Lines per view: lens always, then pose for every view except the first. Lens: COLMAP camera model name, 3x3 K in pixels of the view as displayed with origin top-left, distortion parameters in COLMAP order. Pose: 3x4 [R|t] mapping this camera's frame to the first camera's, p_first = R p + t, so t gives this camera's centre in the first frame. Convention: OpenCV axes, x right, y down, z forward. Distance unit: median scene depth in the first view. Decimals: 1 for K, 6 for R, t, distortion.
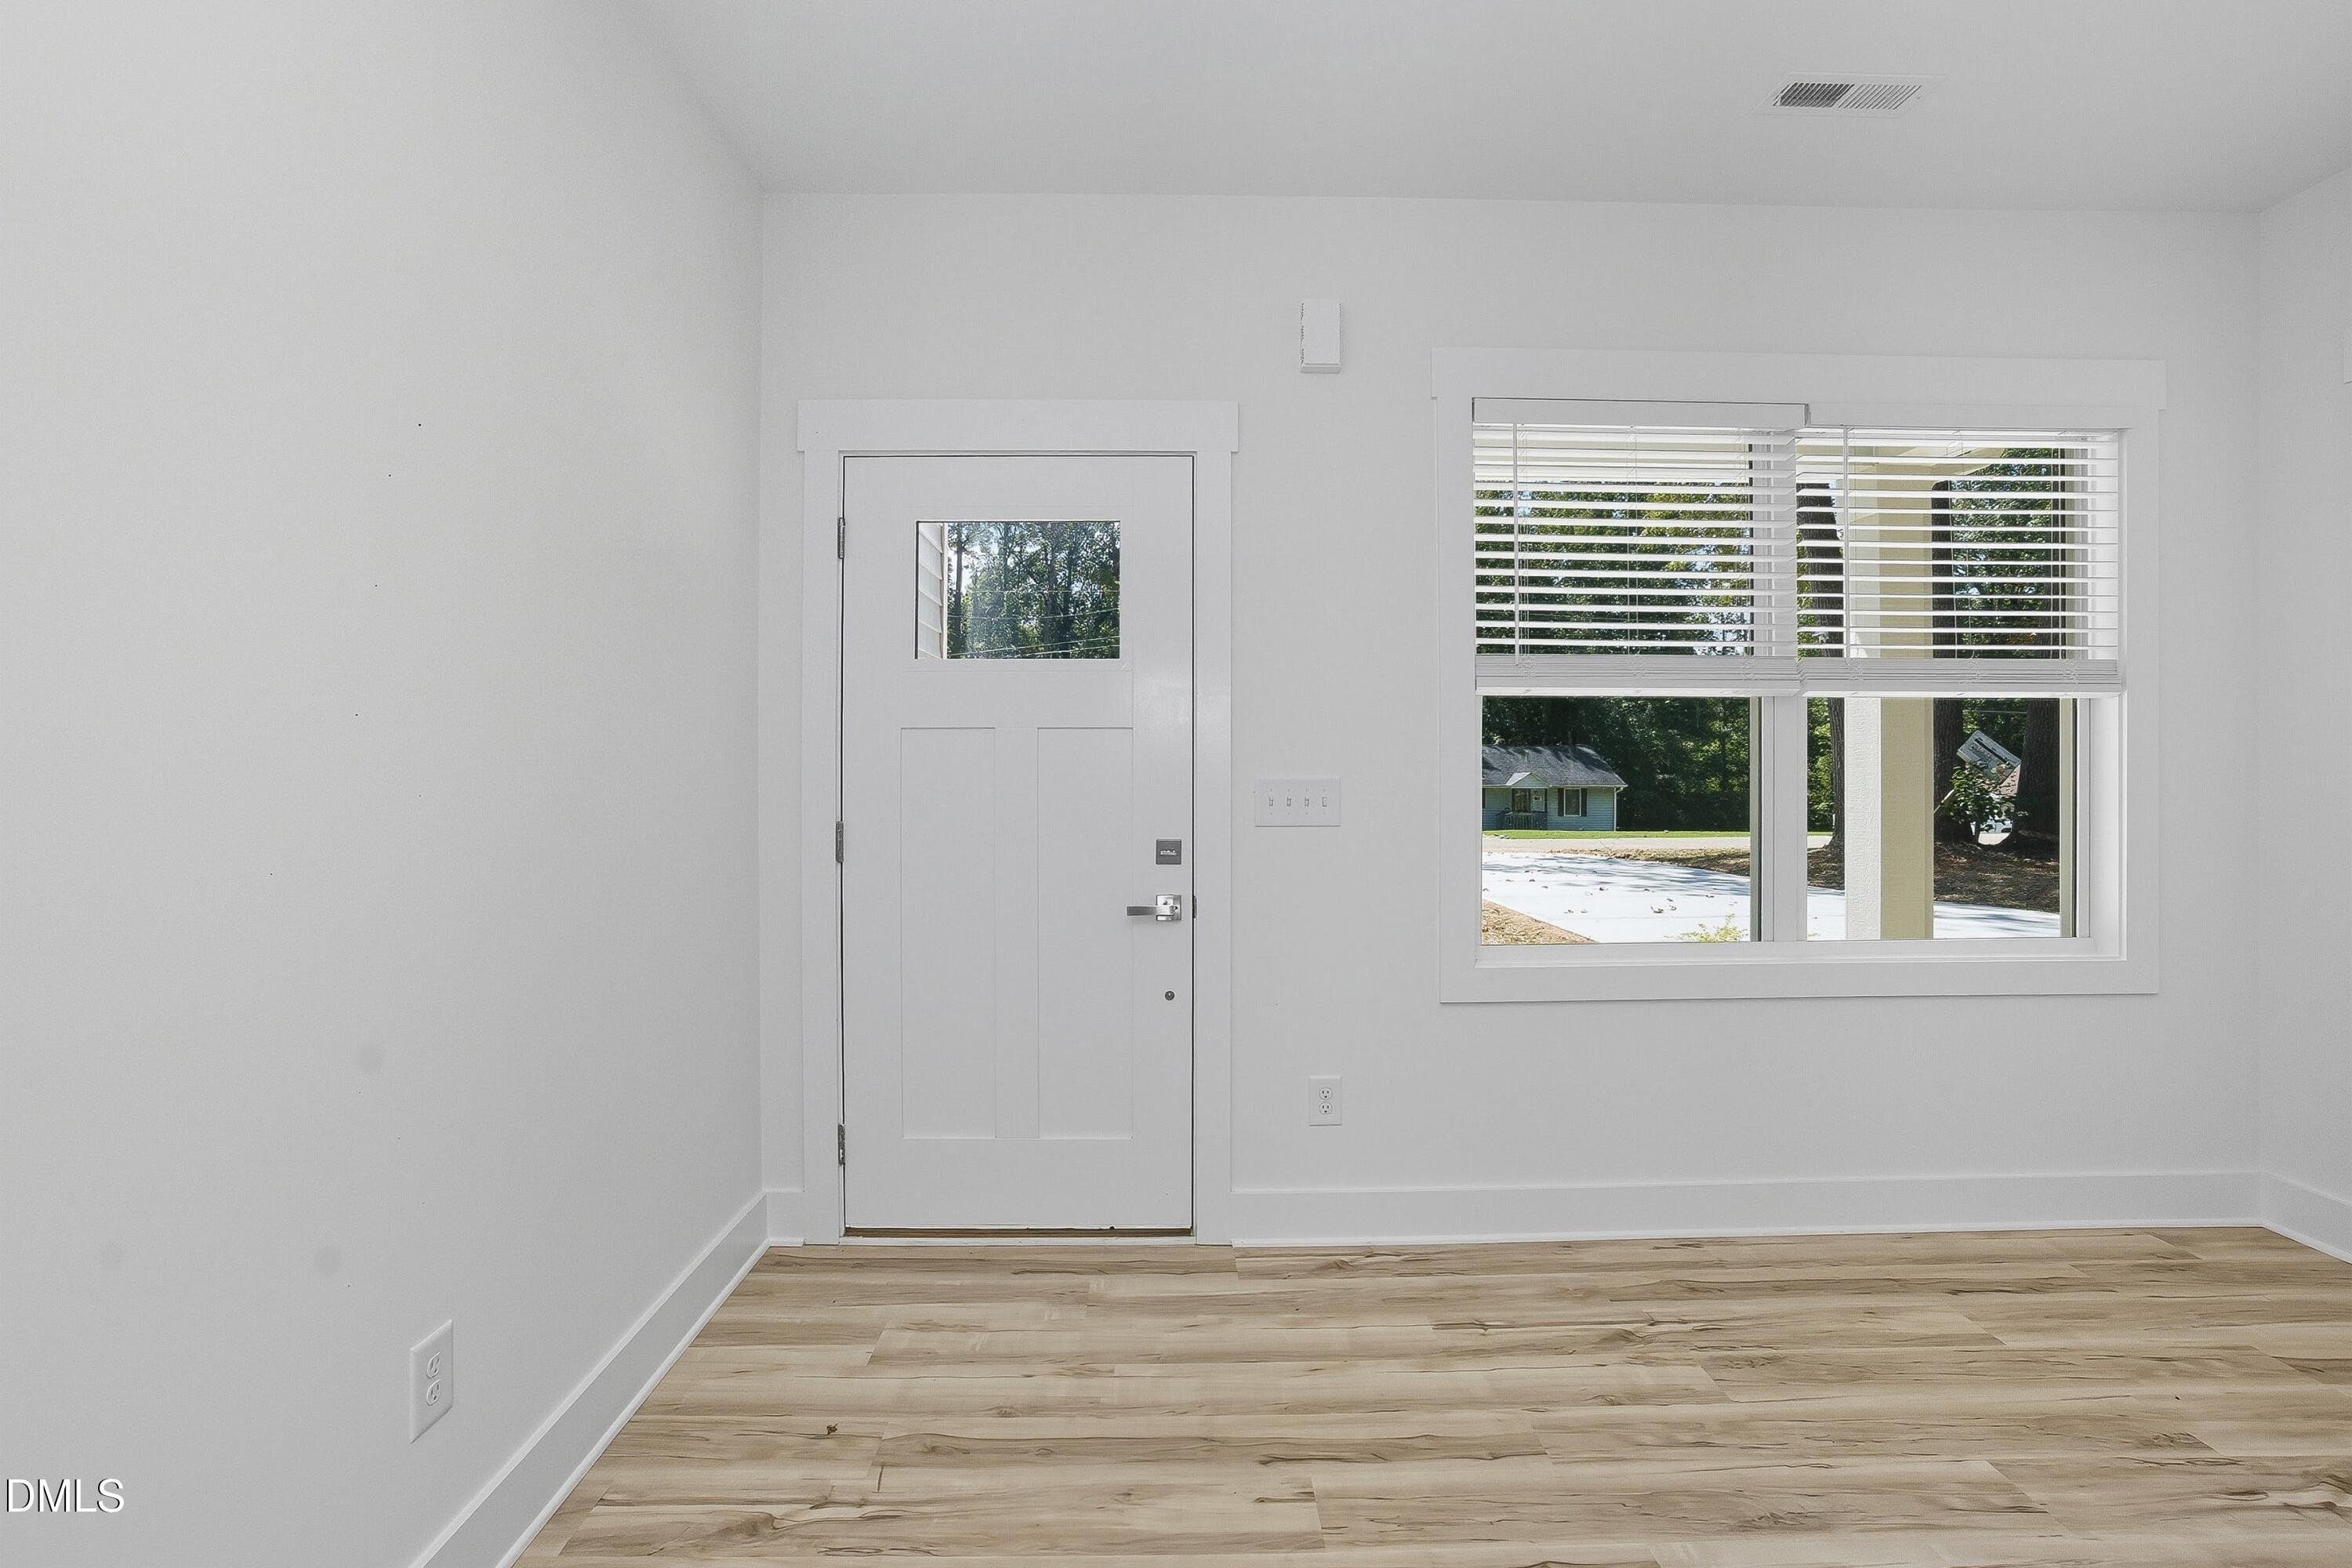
lens RADIAL K [[1096.8, 0, 1172.7], [0, 1096.8, 771.3], [0, 0, 1]] dist [-0.041398, 0.020898]
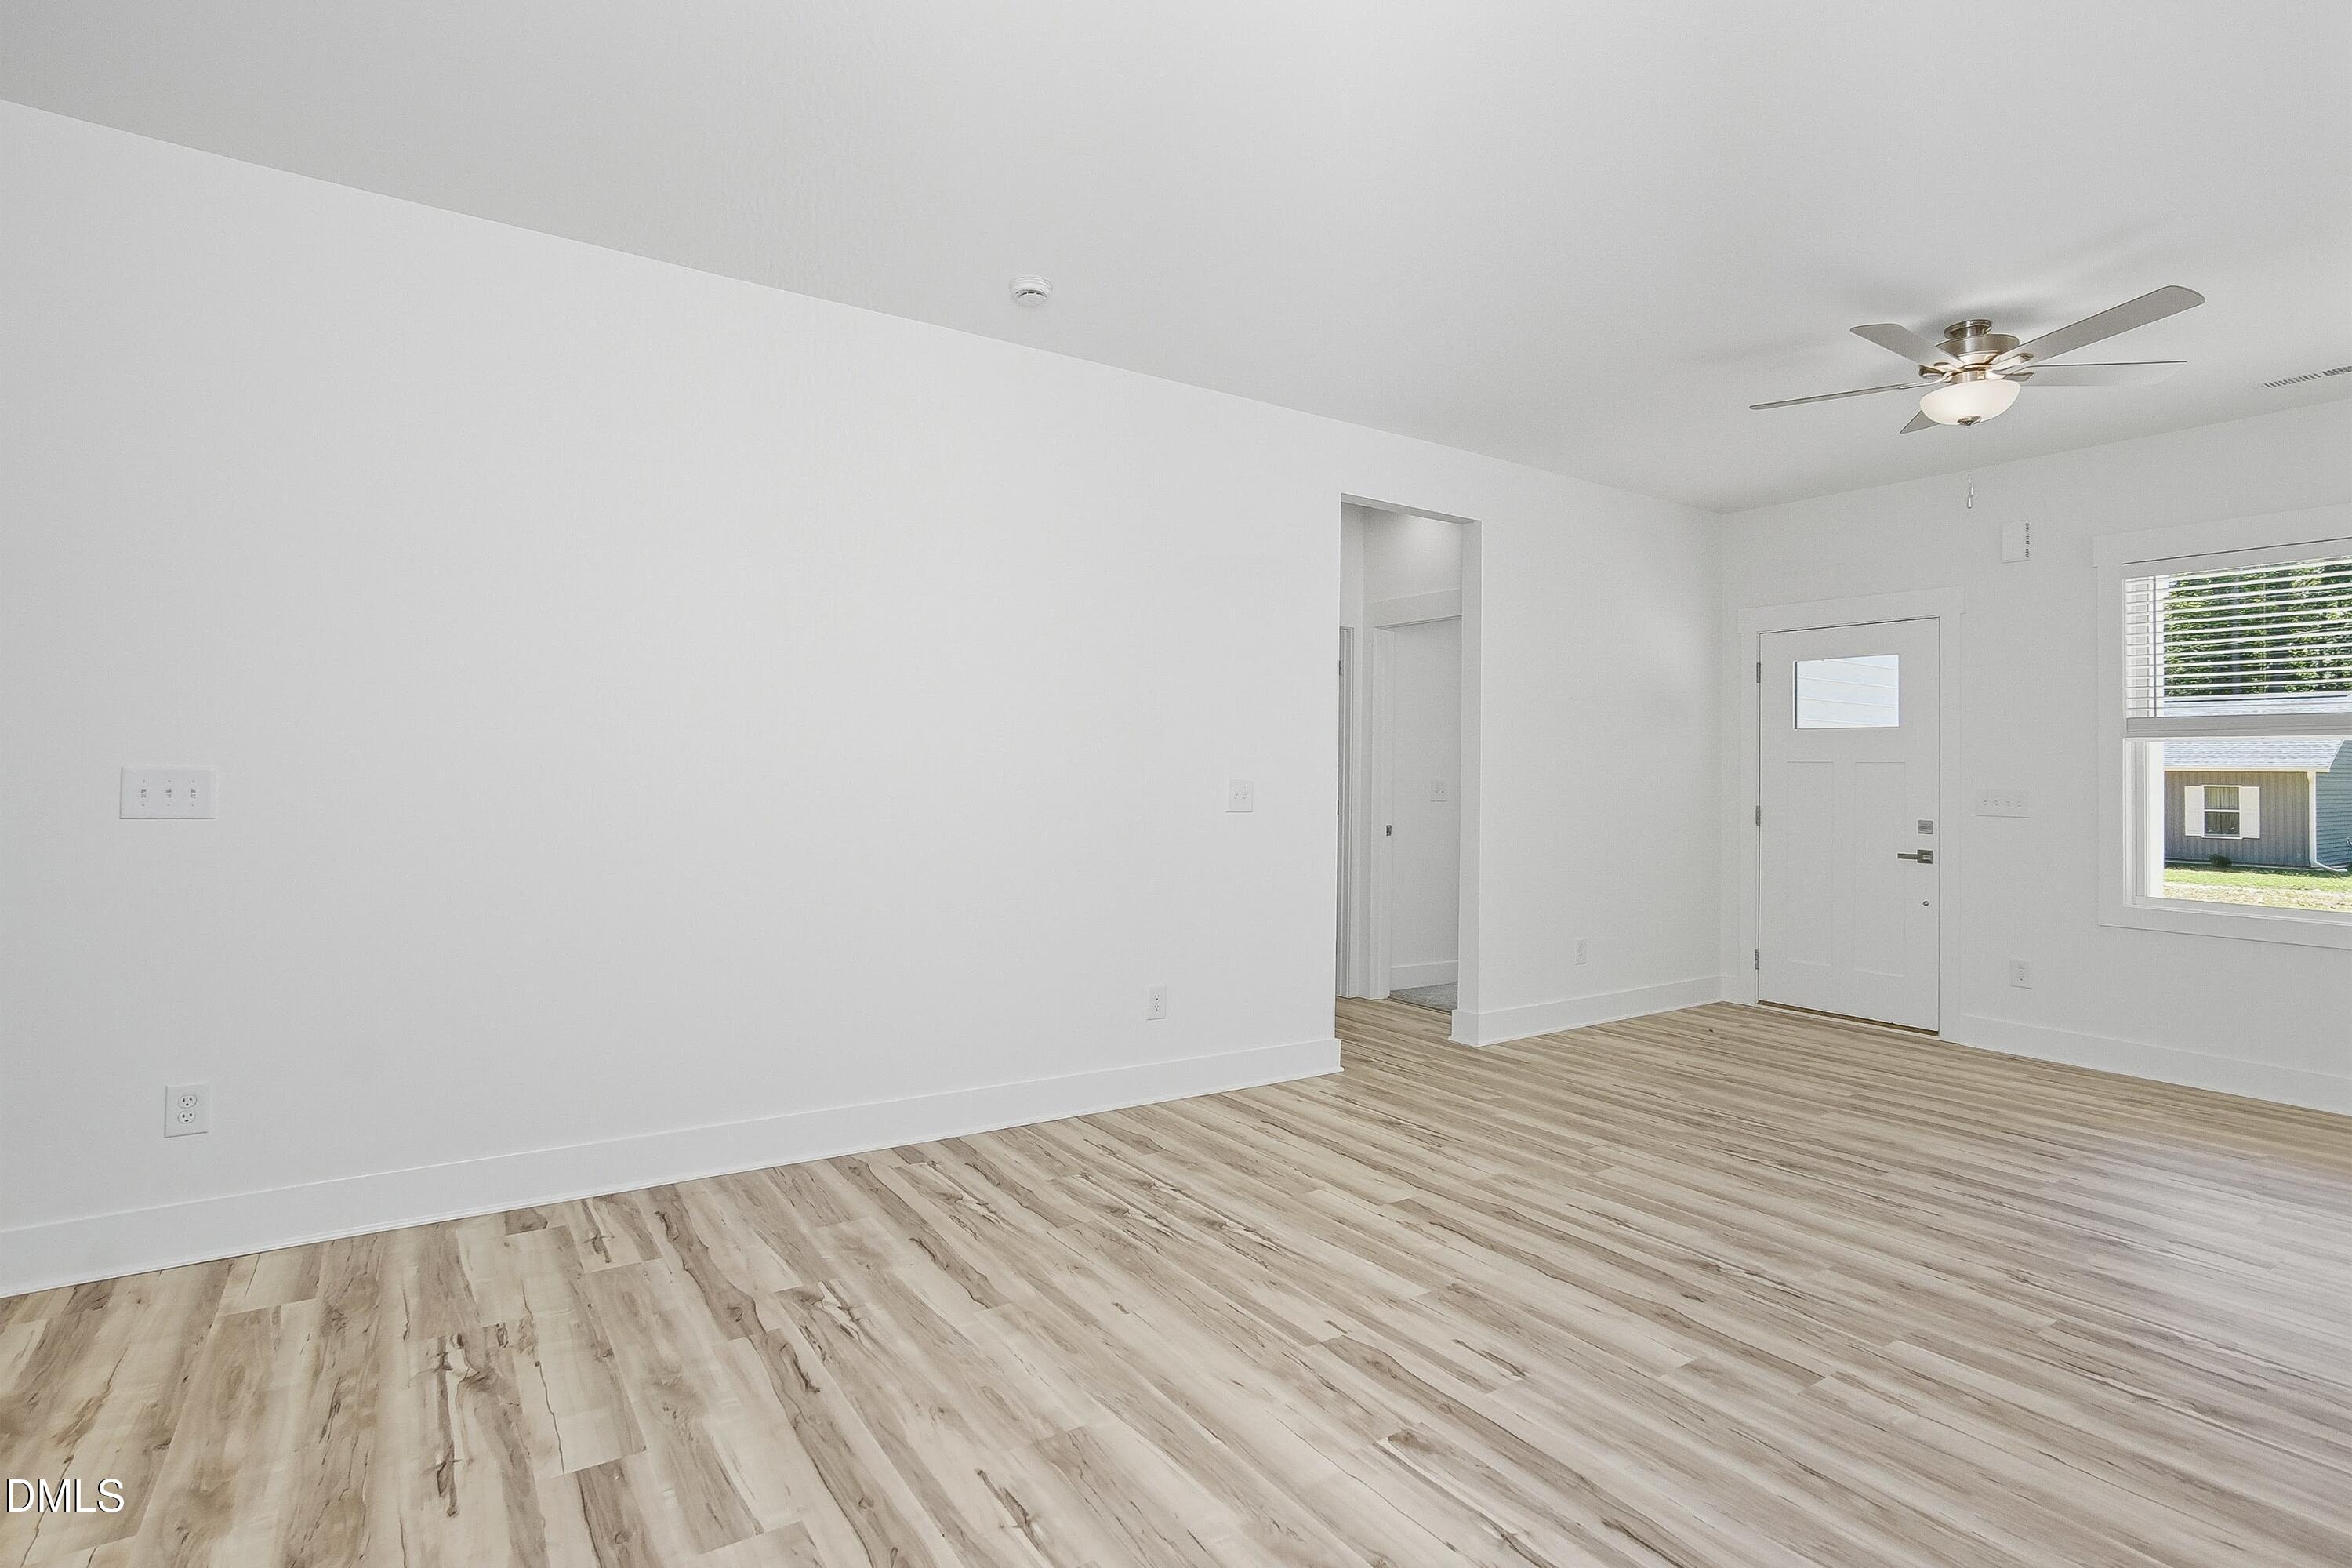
lens RADIAL K [[1096.8, 0, 1172.7], [0, 1096.8, 771.3], [0, 0, 1]] dist [-0.041398, 0.020898]
pose [[0.536237, 0.005814, -0.844047, 0.877411], [-0.016250, 0.999862, -0.003437, 0.005182], [0.843911, 0.015559, 0.536258, -1.104110]]
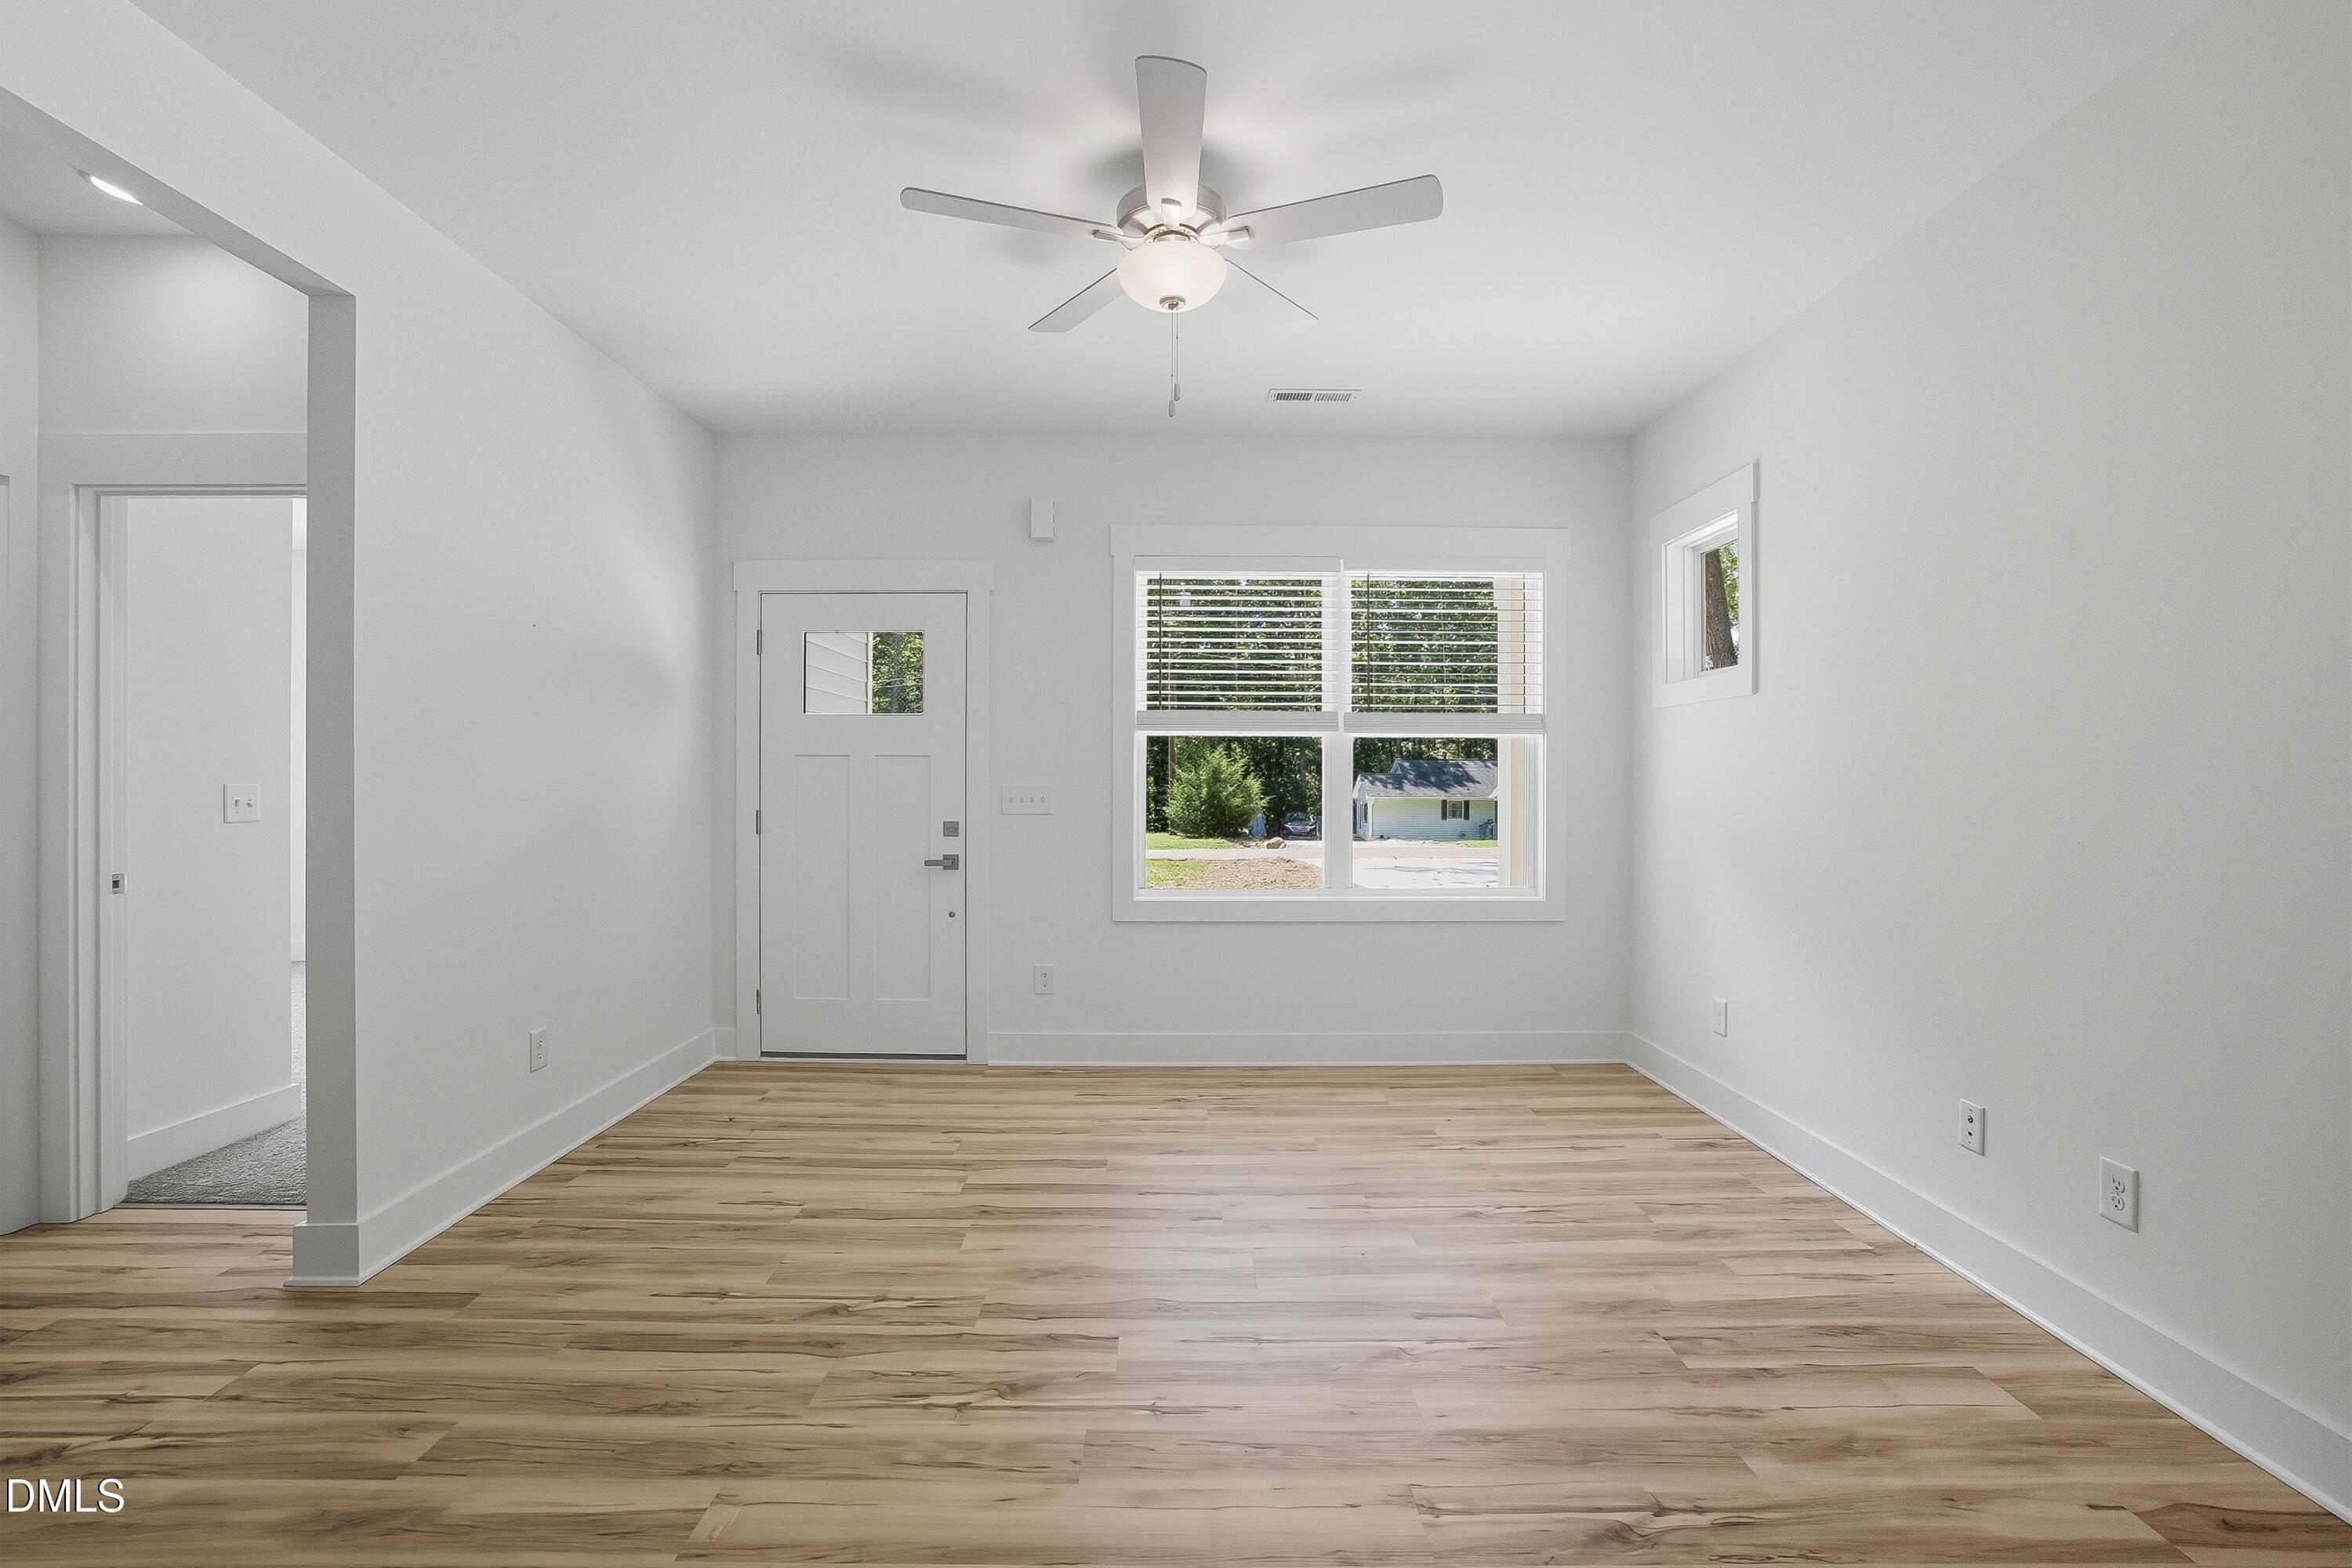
lens RADIAL K [[1035.1, 0, 1153.5], [0, 1035.1, 780.9], [0, 0, 1]] dist [-0.072795, 0.038872]
pose [[0.999770, 0.003710, -0.021101, 0.341750], [-0.003773, 0.999988, -0.002964, 0.003638], [0.021090, 0.003043, 0.999773, -0.578366]]
